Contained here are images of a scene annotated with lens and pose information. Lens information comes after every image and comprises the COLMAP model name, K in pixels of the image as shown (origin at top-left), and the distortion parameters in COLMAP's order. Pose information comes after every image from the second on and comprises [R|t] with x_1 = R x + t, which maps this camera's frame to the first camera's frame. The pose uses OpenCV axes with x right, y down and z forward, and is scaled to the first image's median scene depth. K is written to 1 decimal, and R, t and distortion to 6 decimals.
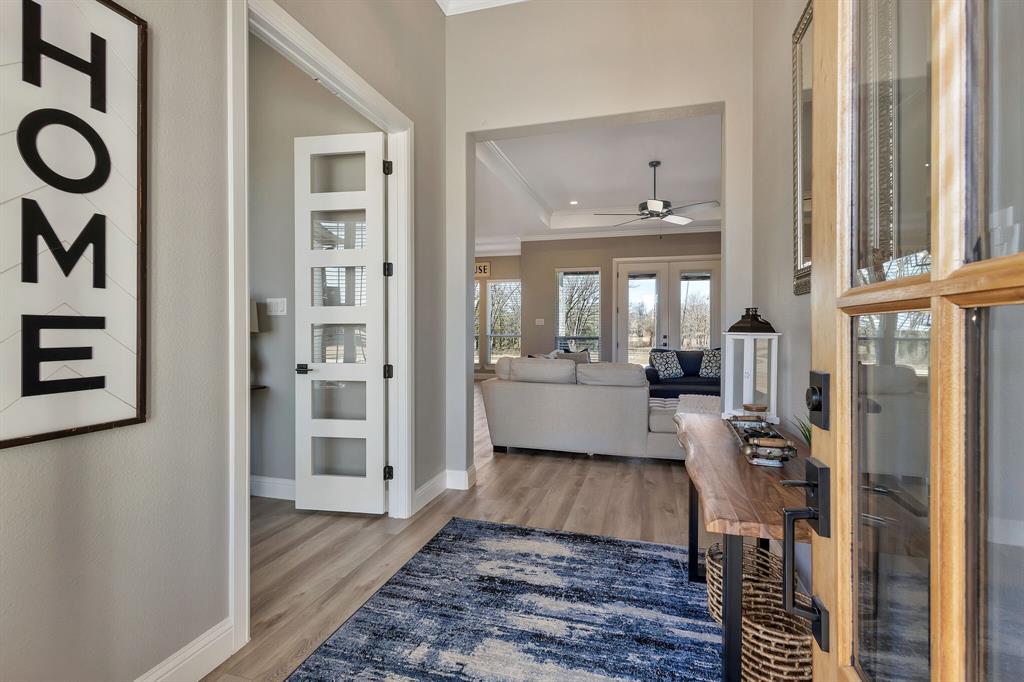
lens RADIAL K [[478.8, 0, 514.1], [0, 478.8, 333.7], [0, 0, 1]] dist [0.016417, -0.004126]
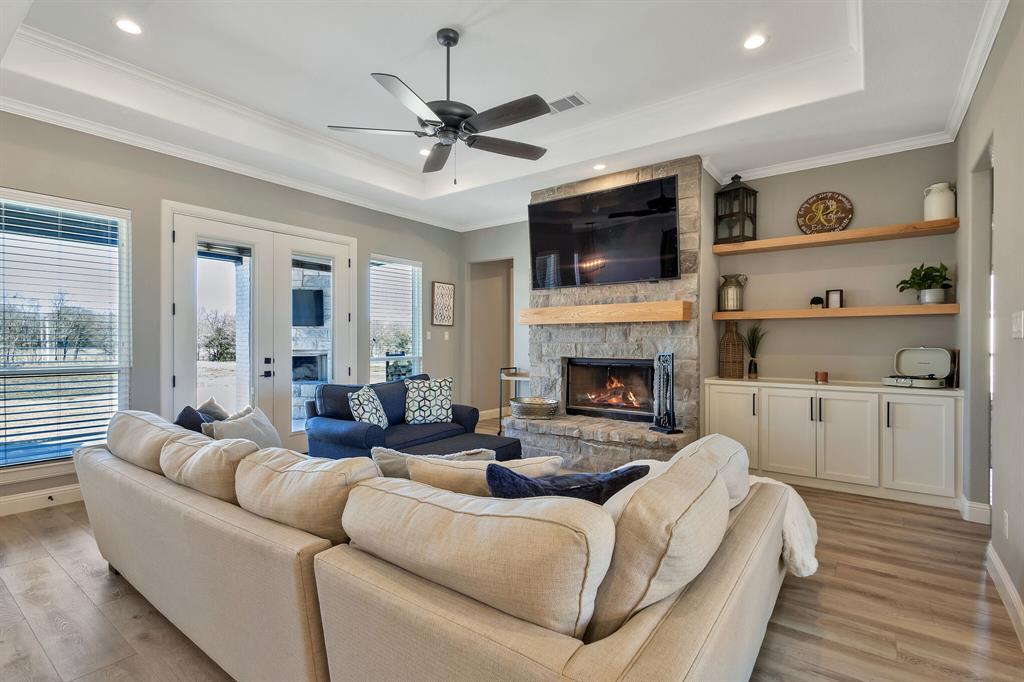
lens RADIAL K [[478.8, 0, 508.6], [0, 478.8, 340.3], [0, 0, 1]] dist [0.016417, -0.004126]
pose [[0.350054, -0.000456, 0.936729, -0.494470], [0.009791, 0.999947, -0.003172, -0.052052], [-0.936678, 0.010282, 0.350040, 2.035089]]
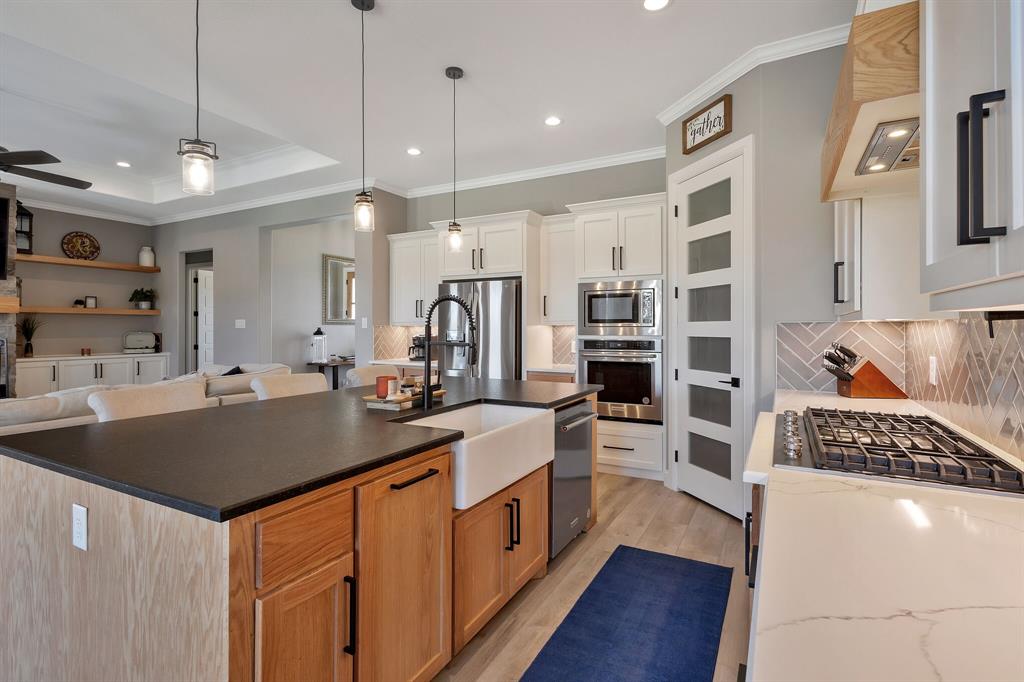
lens RADIAL K [[478.8, 0, 502.0], [0, 478.8, 333.9], [0, 0, 1]] dist [0.016417, -0.004126]
pose [[-0.977118, -0.007126, 0.212579, -1.479330], [-0.003410, 0.999835, 0.017843, -0.074647], [-0.212671, 0.016710, -0.976981, 4.017846]]
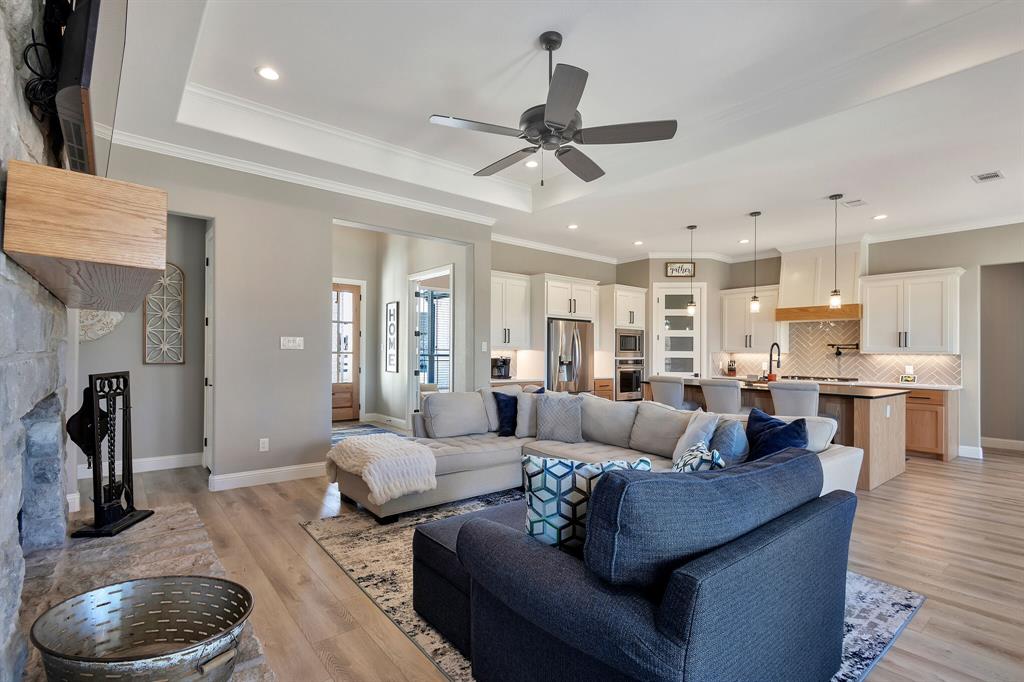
lens RADIAL K [[478.8, 0, 503.9], [0, 478.8, 344.0], [0, 0, 1]] dist [0.016417, -0.004126]
pose [[-0.576305, -0.023605, -0.816894, 1.994526], [-0.018251, 0.999705, -0.016012, -0.060011], [0.817031, 0.005681, -0.576566, 3.376221]]
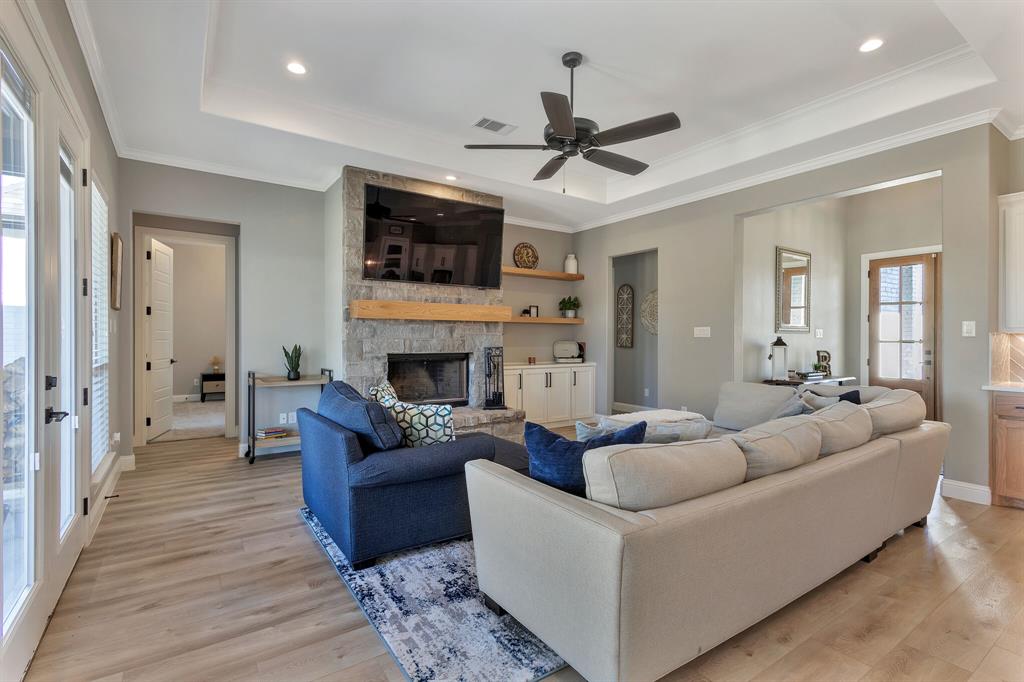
lens RADIAL K [[478.8, 0, 507.0], [0, 478.8, 333.2], [0, 0, 1]] dist [0.016417, -0.004126]
pose [[-0.765917, -0.001059, 0.642938, -0.060241], [-0.001827, 0.999998, -0.000530, -0.070106], [-0.642937, -0.001581, -0.765918, 4.030853]]
